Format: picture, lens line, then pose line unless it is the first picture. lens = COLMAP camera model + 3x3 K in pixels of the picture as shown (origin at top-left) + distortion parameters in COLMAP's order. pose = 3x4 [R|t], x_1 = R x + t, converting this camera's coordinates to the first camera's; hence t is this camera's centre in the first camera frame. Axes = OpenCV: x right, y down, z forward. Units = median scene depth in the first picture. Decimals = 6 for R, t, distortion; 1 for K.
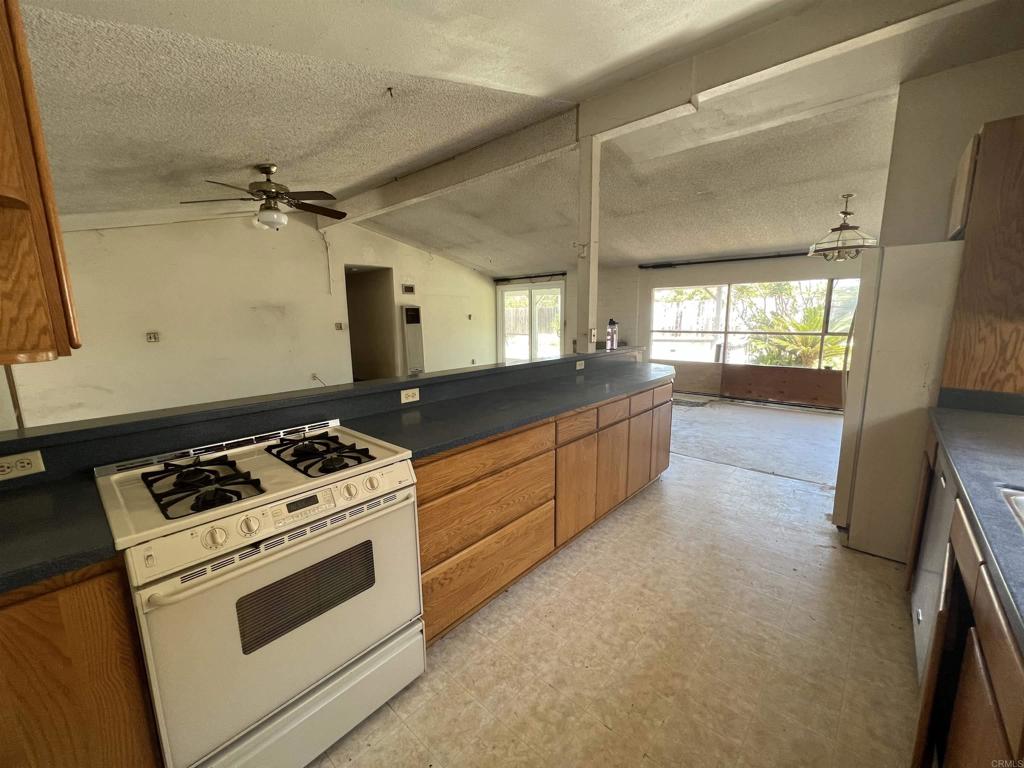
lens RADIAL K [[410.8, 0, 512.0], [0, 410.8, 384.0], [0, 0, 1]] dist [-0.000163, 0.000527]
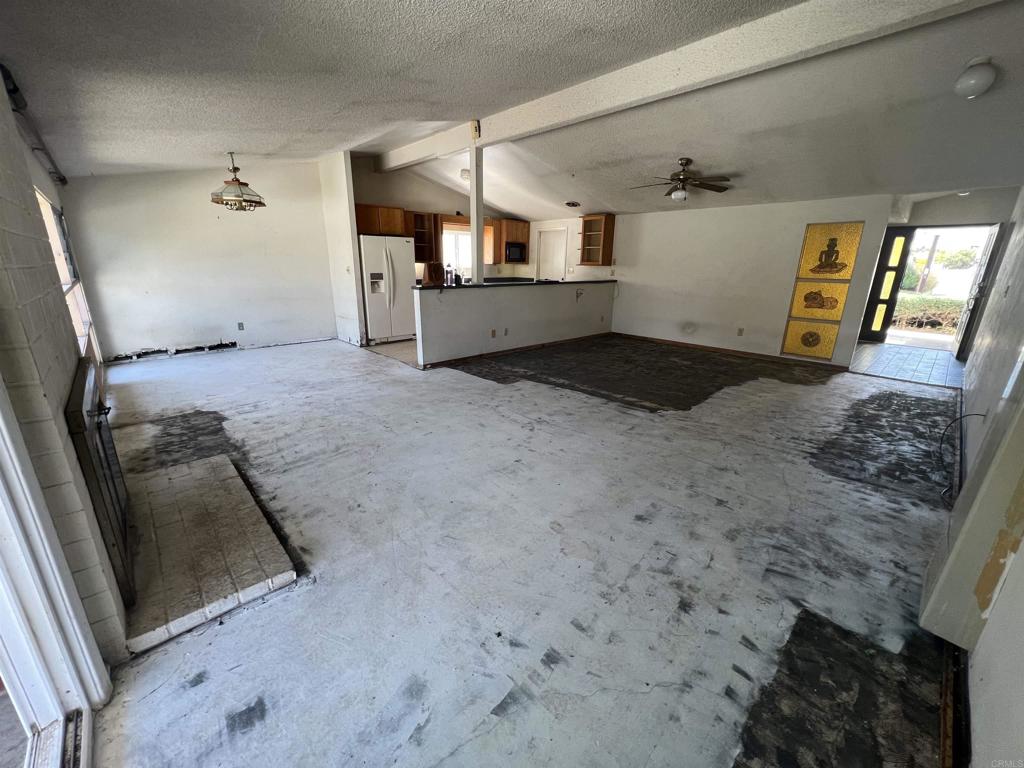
lens RADIAL K [[410.8, 0, 512.0], [0, 410.8, 384.0], [0, 0, 1]] dist [-0.000163, 0.000527]
pose [[-0.997116, -0.024873, 0.071705, -0.124499], [0.009336, 0.897398, 0.441123, -0.712990], [-0.075320, 0.440520, -0.894577, 4.290778]]
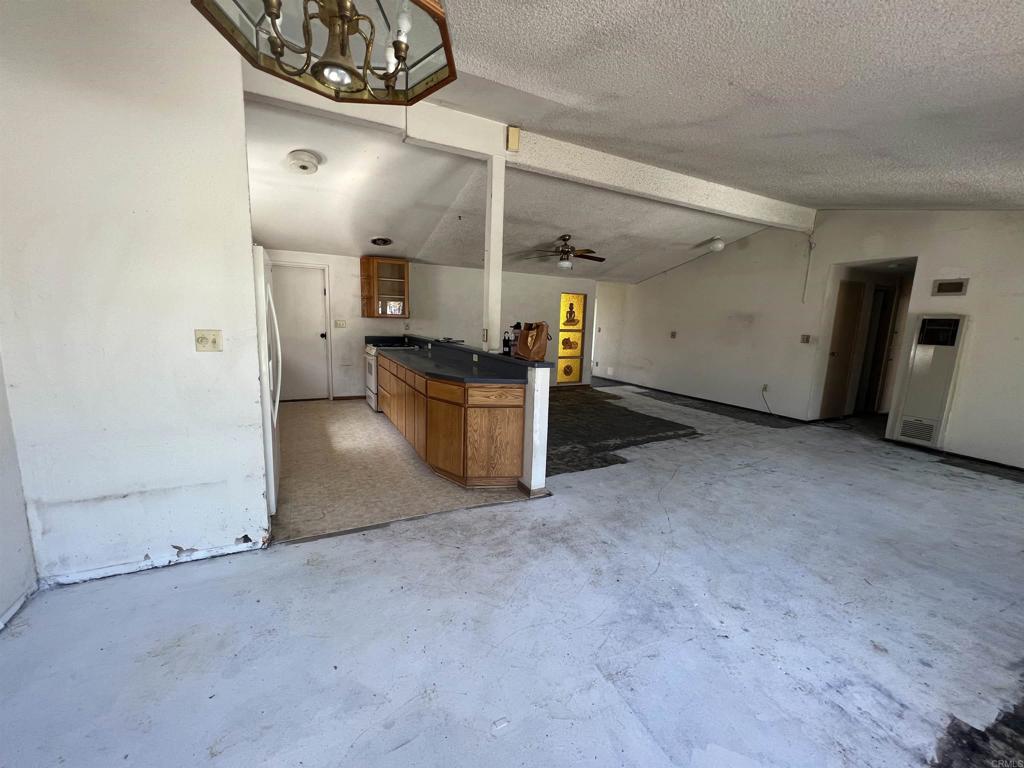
lens RADIAL K [[410.8, 0, 512.0], [0, 410.8, 384.0], [0, 0, 1]] dist [-0.000163, 0.000527]
pose [[-0.356960, 0.144776, -0.922832, 1.956786], [-0.185953, 0.957131, 0.222085, -0.406504], [0.915424, 0.250879, -0.314736, 2.344515]]
